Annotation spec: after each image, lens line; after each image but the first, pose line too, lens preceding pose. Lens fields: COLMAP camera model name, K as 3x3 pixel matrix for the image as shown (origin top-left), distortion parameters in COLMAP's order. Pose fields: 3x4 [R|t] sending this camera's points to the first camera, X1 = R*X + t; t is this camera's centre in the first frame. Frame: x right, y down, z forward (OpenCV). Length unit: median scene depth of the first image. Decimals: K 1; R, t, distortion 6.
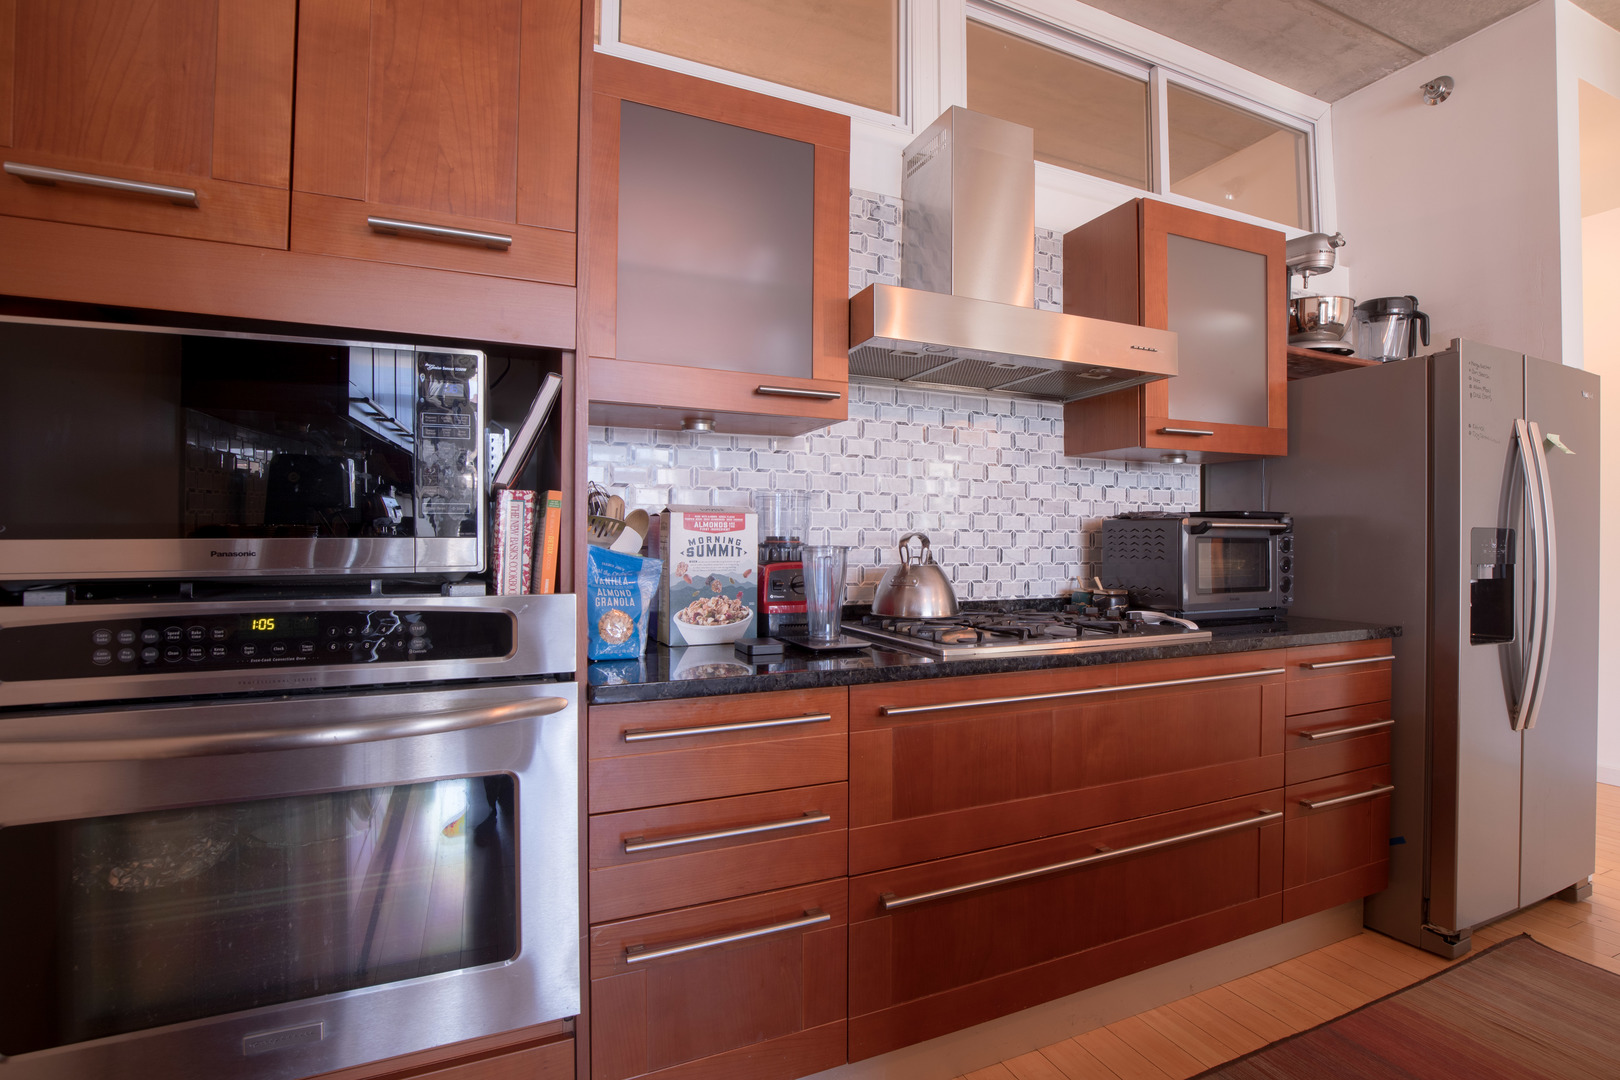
lens RADIAL K [[784.5, 0, 859.1], [0, 784.5, 541.0], [0, 0, 1]] dist [-0.025022, 0.003037]
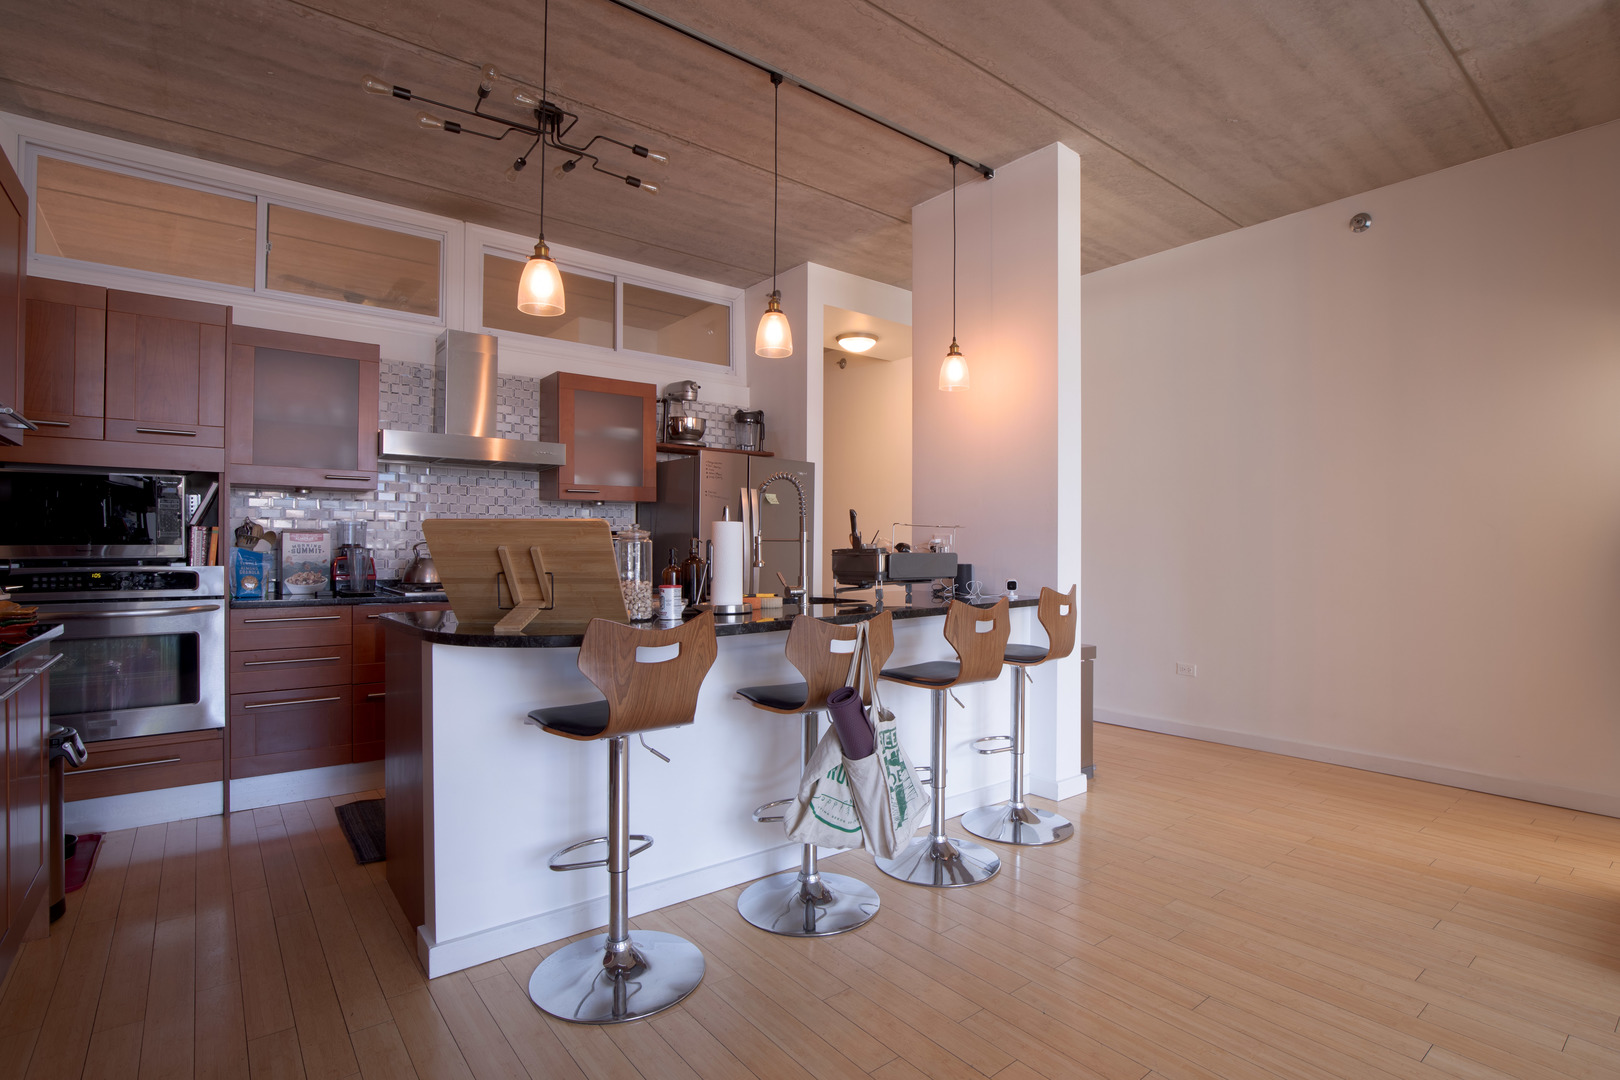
lens RADIAL K [[846.2, 0, 847.7], [0, 846.2, 544.8], [0, 0, 1]] dist [-0.021807, 0.000545]
pose [[0.975820, 0.000316, 0.218576, 0.932055], [-0.000158, 1.000000, -0.000737, -0.002066], [-0.218577, 0.000685, 0.975820, -1.921565]]
